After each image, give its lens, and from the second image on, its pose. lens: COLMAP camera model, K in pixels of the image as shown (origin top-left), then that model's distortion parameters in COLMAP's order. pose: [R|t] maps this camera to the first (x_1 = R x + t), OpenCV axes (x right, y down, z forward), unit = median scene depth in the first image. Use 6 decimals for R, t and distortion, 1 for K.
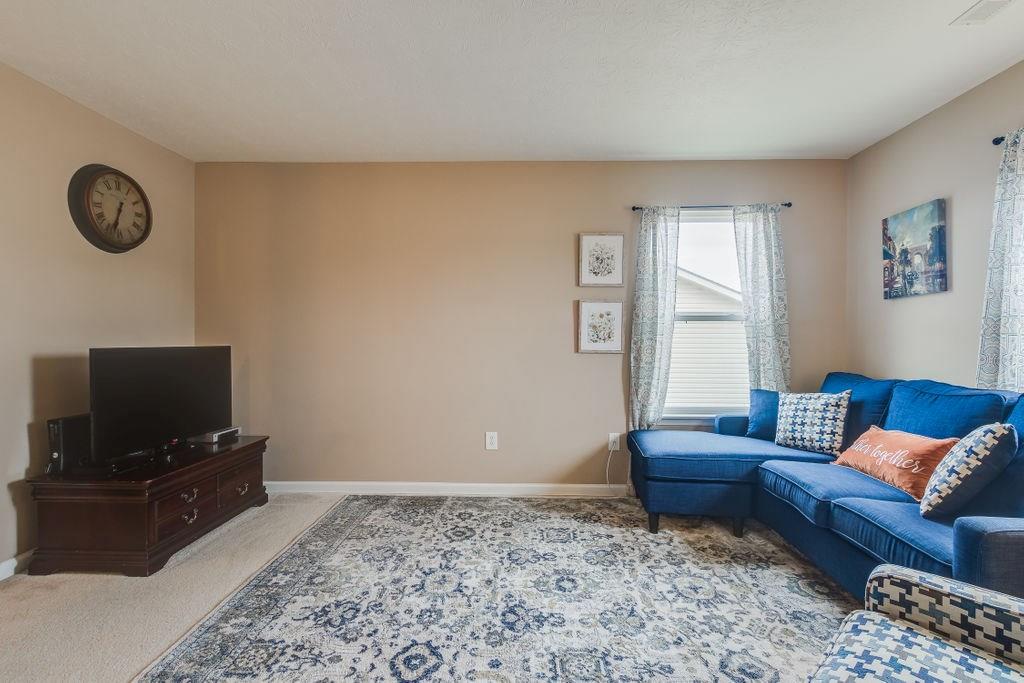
lens RADIAL K [[466.5, 0, 505.0], [0, 466.5, 341.7], [0, 0, 1]] dist [-0.000699, -0.000237]
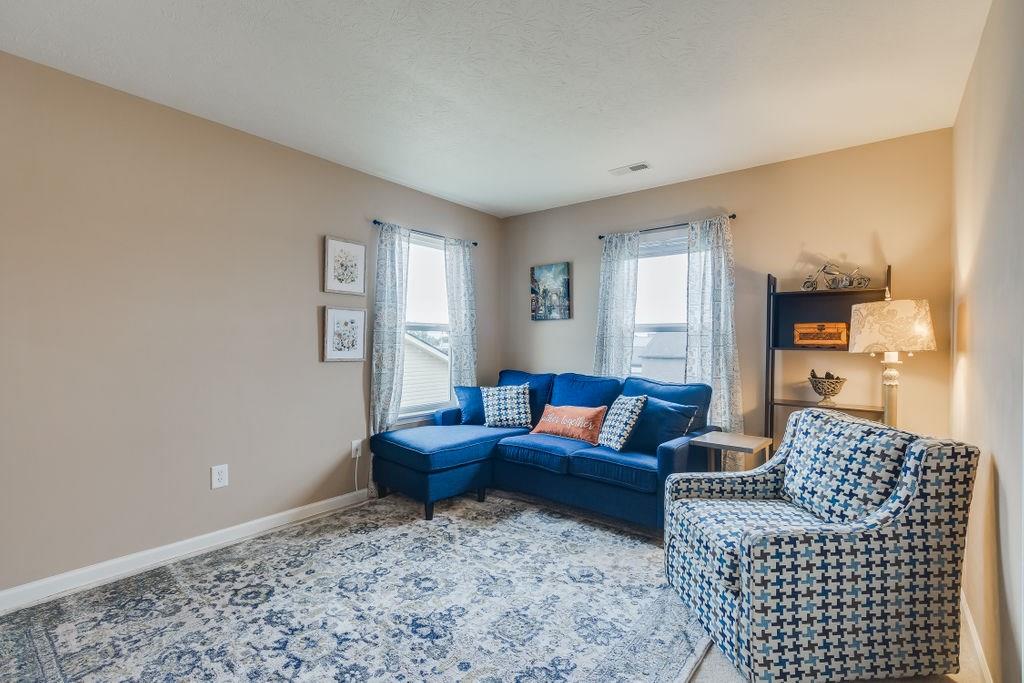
lens RADIAL K [[466.5, 0, 505.0], [0, 466.5, 341.7], [0, 0, 1]] dist [-0.000699, -0.000237]
pose [[0.599540, -0.000813, 0.800345, -0.456495], [-0.005340, 0.999973, 0.005016, -0.029232], [-0.800327, -0.007281, 0.599519, 0.166447]]
